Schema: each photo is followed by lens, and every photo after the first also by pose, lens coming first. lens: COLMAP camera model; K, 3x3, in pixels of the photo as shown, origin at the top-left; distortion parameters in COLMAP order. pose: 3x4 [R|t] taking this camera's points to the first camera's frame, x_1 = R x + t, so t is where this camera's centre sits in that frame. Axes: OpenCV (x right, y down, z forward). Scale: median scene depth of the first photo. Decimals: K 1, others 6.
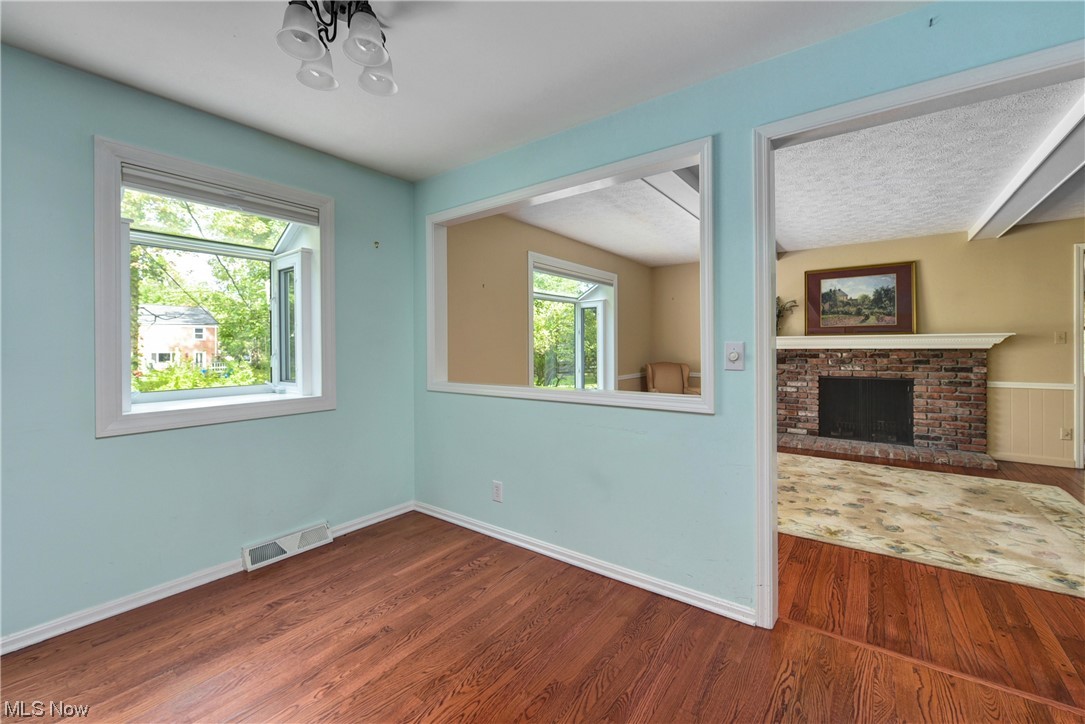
lens RADIAL K [[444.1, 0, 547.7], [0, 444.1, 349.8], [0, 0, 1]] dist [-0.001794, -0.000337]
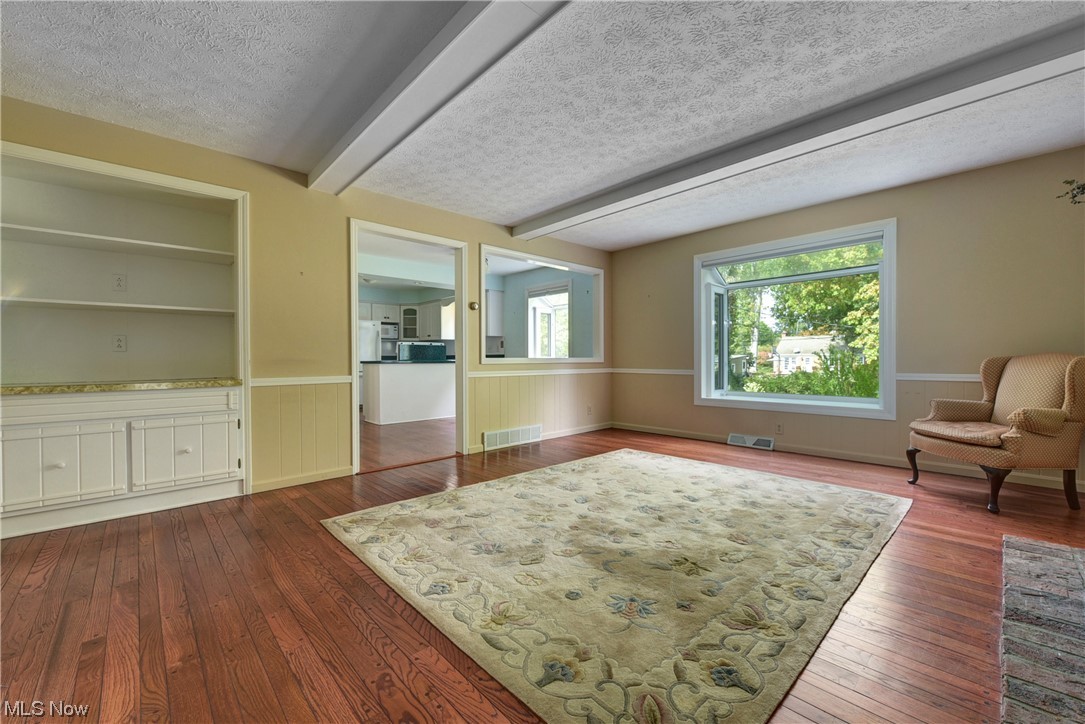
lens RADIAL K [[436.7, 0, 544.8], [0, 436.7, 361.6], [0, 0, 1]] dist [-0.001505, -0.000112]
pose [[-0.175064, 0.012744, -0.984475, 1.041896], [-0.001582, 0.999911, 0.013225, 0.041182], [0.984556, 0.003872, -0.175028, 0.715822]]
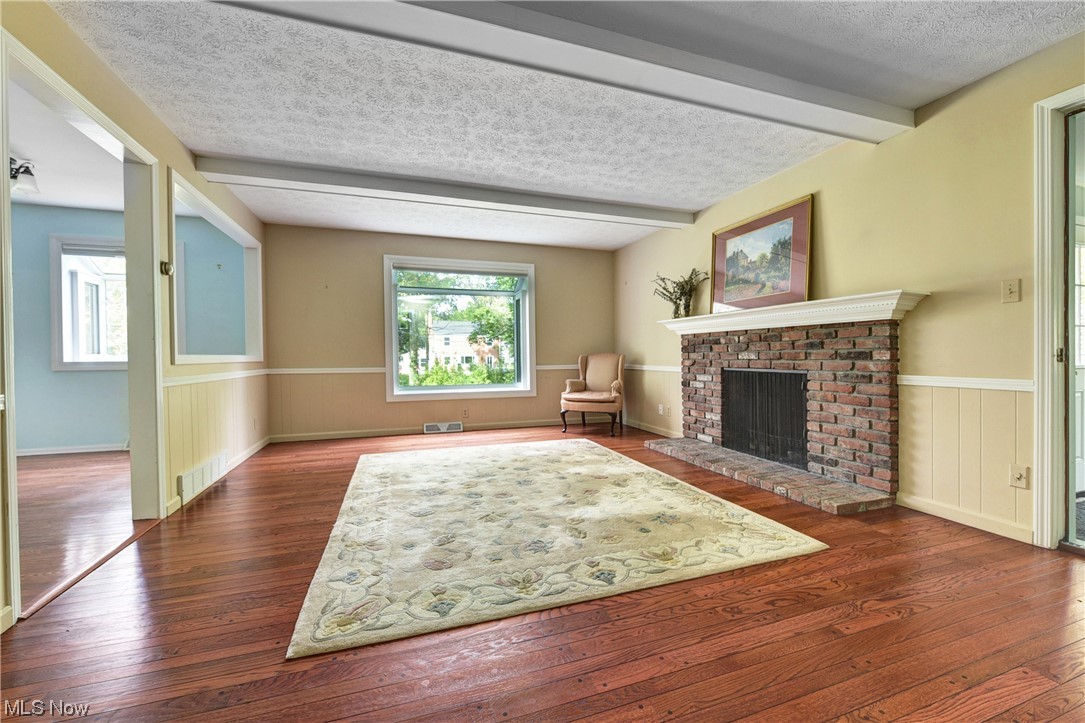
lens RADIAL K [[436.7, 0, 544.8], [0, 436.7, 361.1], [0, 0, 1]] dist [-0.001505, -0.000112]
pose [[0.825405, 0.009429, -0.564462, 0.873279], [-0.003740, 0.999930, 0.011235, 0.045081], [0.564528, -0.007162, 0.825383, 0.233674]]
